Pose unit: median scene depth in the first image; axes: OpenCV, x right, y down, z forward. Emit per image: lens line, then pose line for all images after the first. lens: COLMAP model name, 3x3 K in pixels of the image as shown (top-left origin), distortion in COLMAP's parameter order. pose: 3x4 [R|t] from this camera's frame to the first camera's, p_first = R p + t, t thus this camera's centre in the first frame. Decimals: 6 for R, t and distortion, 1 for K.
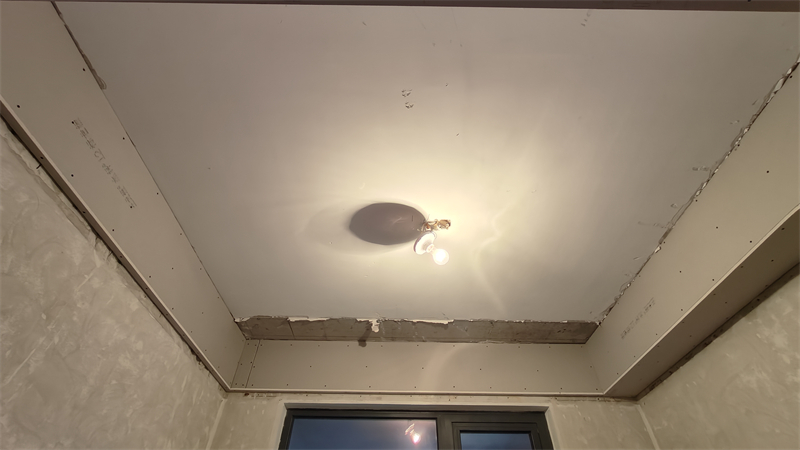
lens RADIAL K [[363.9, 0, 399.4], [0, 363.9, 226.5], [0, 0, 1]] dist [0.000330, -0.000365]
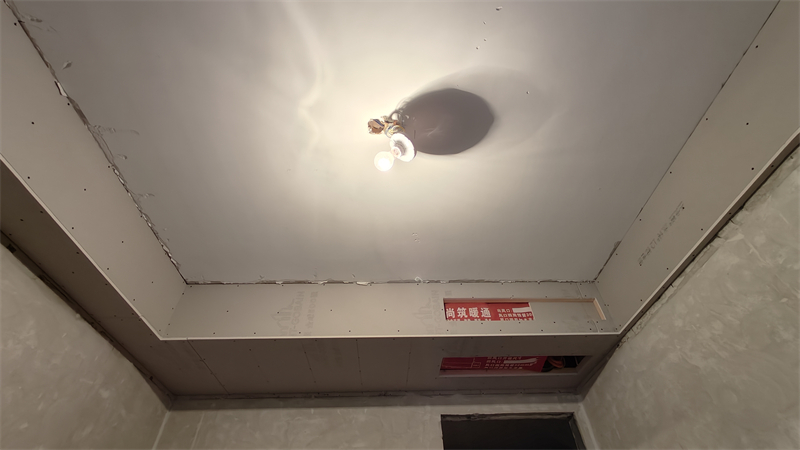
lens RADIAL K [[363.9, 0, 399.5], [0, 363.9, 223.6], [0, 0, 1]] dist [0.000330, -0.000365]
pose [[-0.999939, 0.004166, -0.010220, 0.111716], [0.010175, -0.010660, -0.999891, 1.133438], [-0.004275, -0.999935, 0.010617, 1.079145]]
